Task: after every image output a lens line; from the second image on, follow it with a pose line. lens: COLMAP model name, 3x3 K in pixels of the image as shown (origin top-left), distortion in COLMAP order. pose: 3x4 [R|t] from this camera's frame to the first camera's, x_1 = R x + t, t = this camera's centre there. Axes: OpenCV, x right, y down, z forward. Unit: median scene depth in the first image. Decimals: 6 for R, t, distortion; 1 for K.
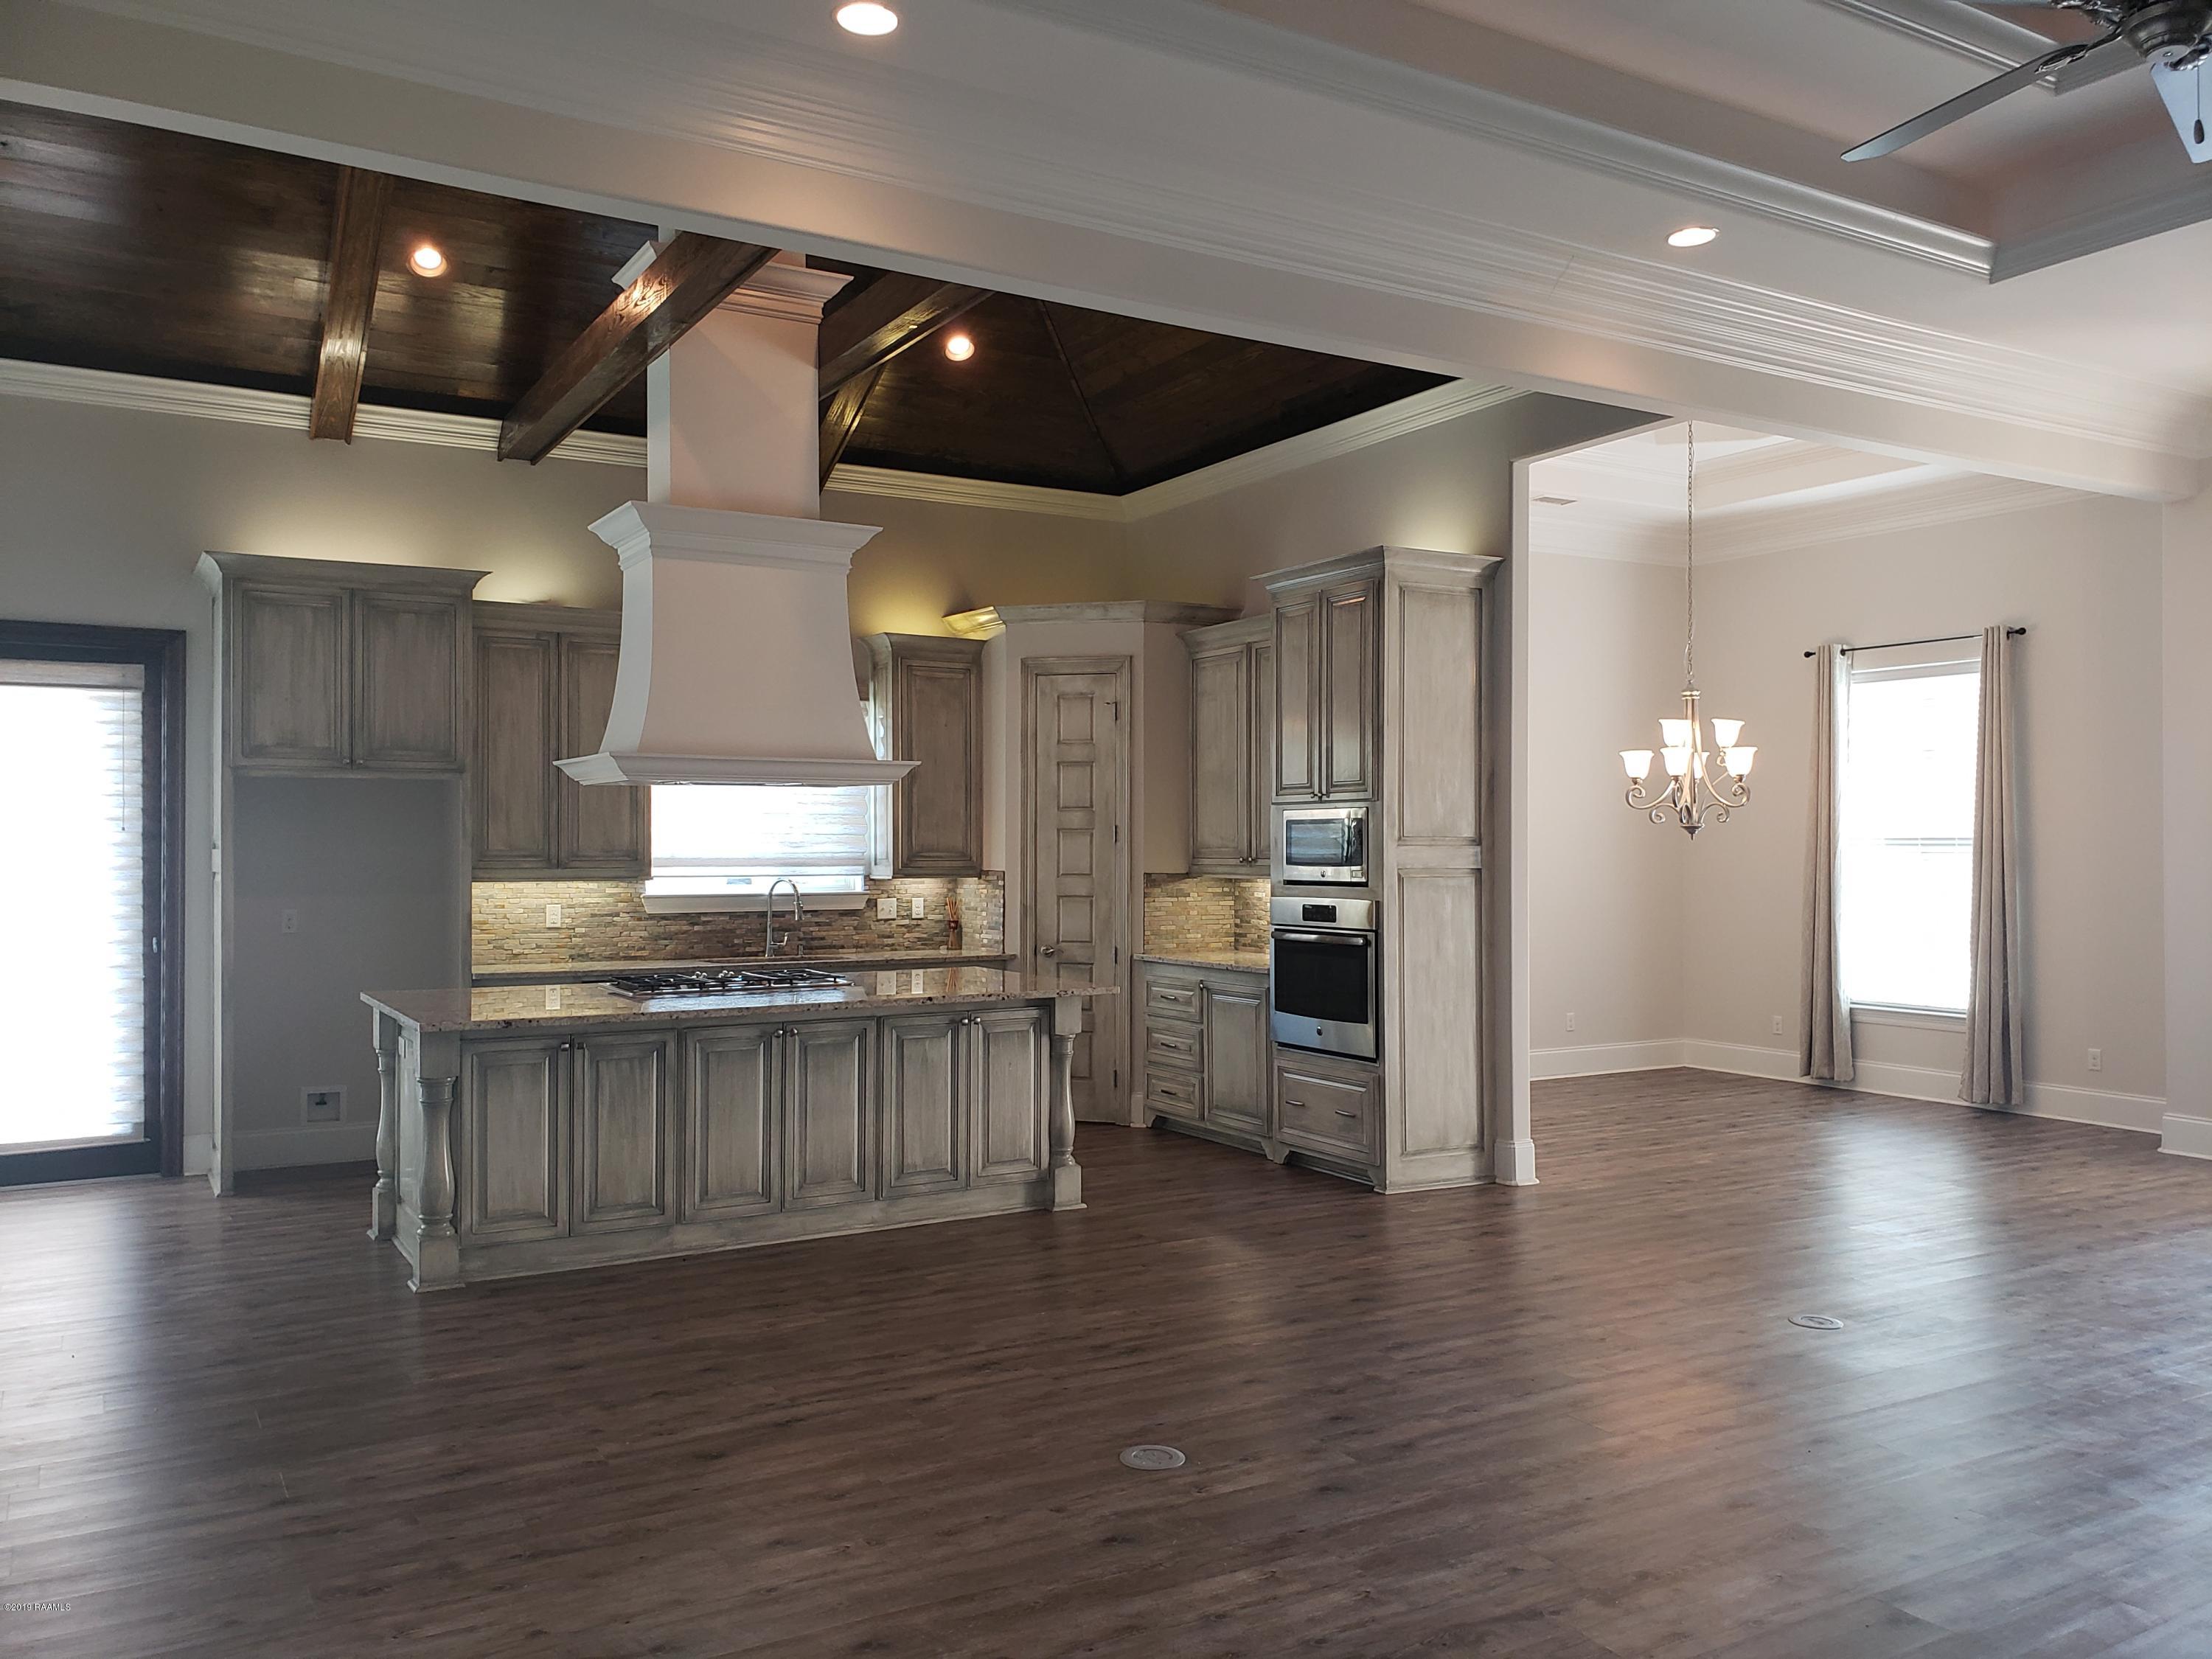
lens RADIAL K [[1728.9, 0, 1070.3], [0, 1728.9, 821.7], [0, 0, 1]] dist [0.150409, -0.408478]
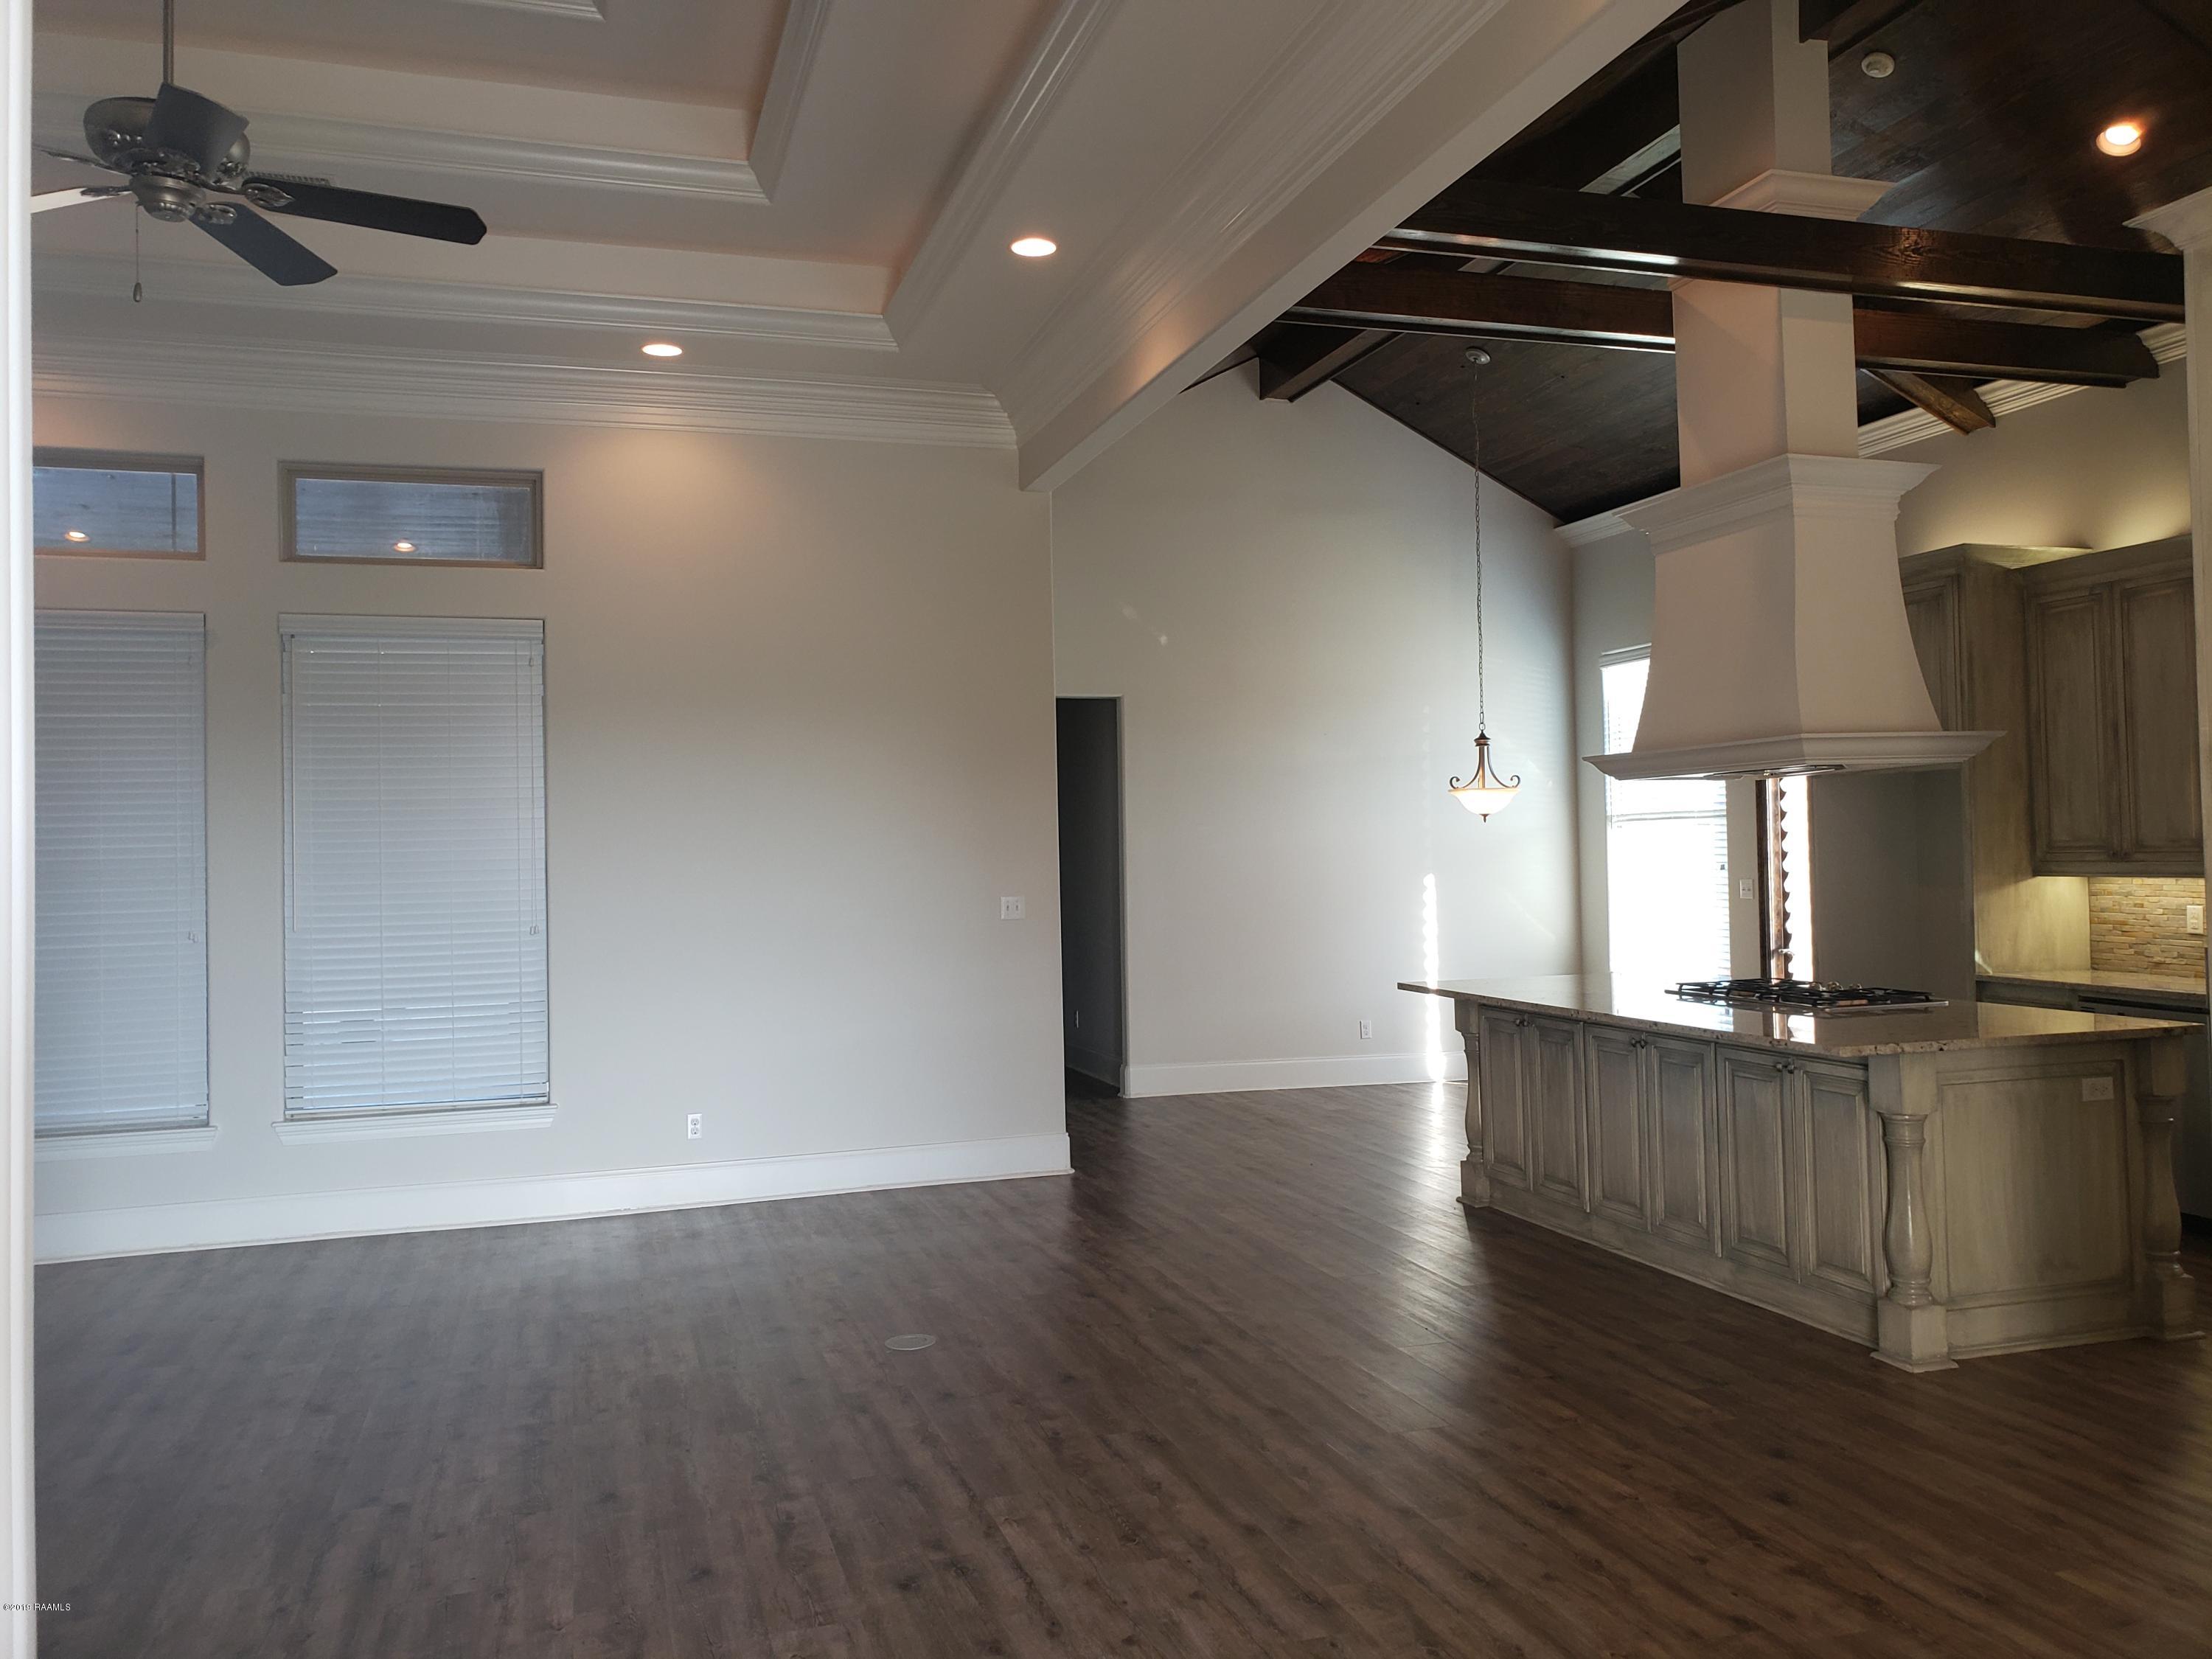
lens RADIAL K [[1711.6, 0, 1136.4], [0, 1711.6, 828.3], [0, 0, 1]] dist [-0.008563, 0.073884]
pose [[-0.214624, -0.011499, -0.976629, 0.664969], [0.037419, 0.999100, -0.019987, 0.010143], [0.975980, -0.040834, -0.214000, 0.775433]]
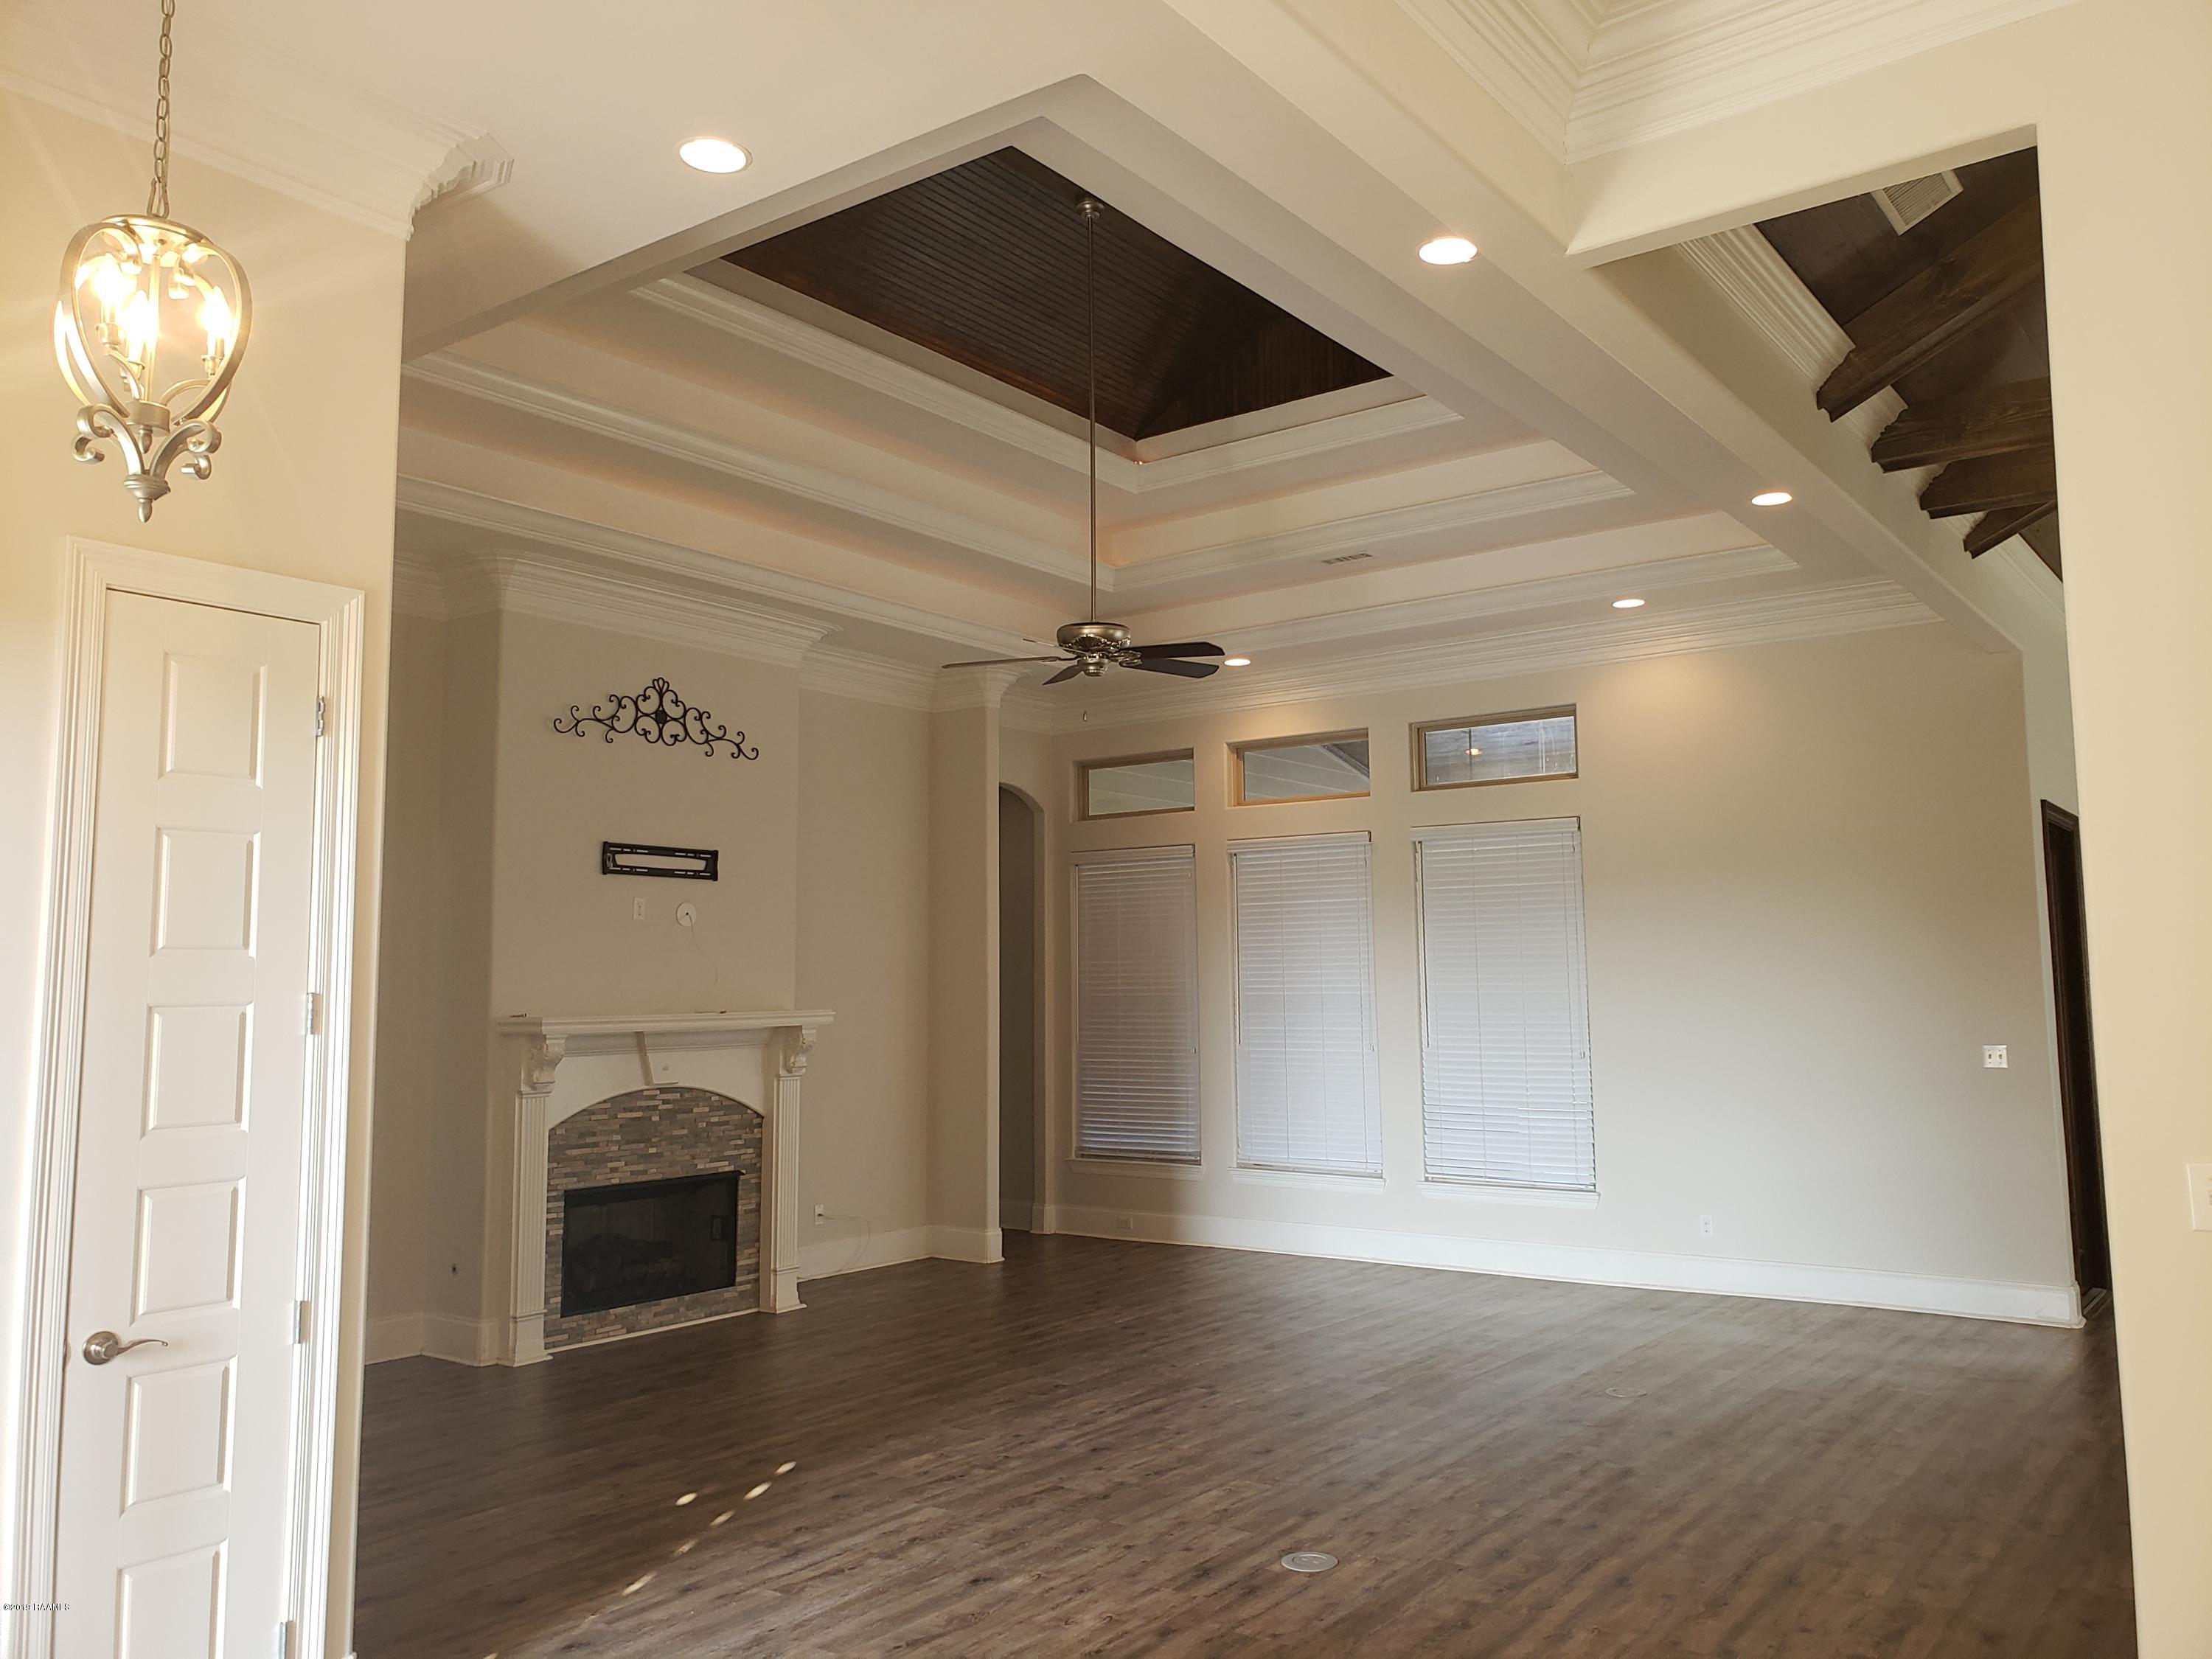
lens RADIAL K [[1711.6, 0, 1136.4], [0, 1711.6, 828.3], [0, 0, 1]] dist [-0.008563, 0.073884]
pose [[-0.911607, -0.030431, -0.409934, 0.609332], [0.017479, 0.993484, -0.112620, 0.006604], [0.410690, -0.109831, -0.905136, 1.247985]]
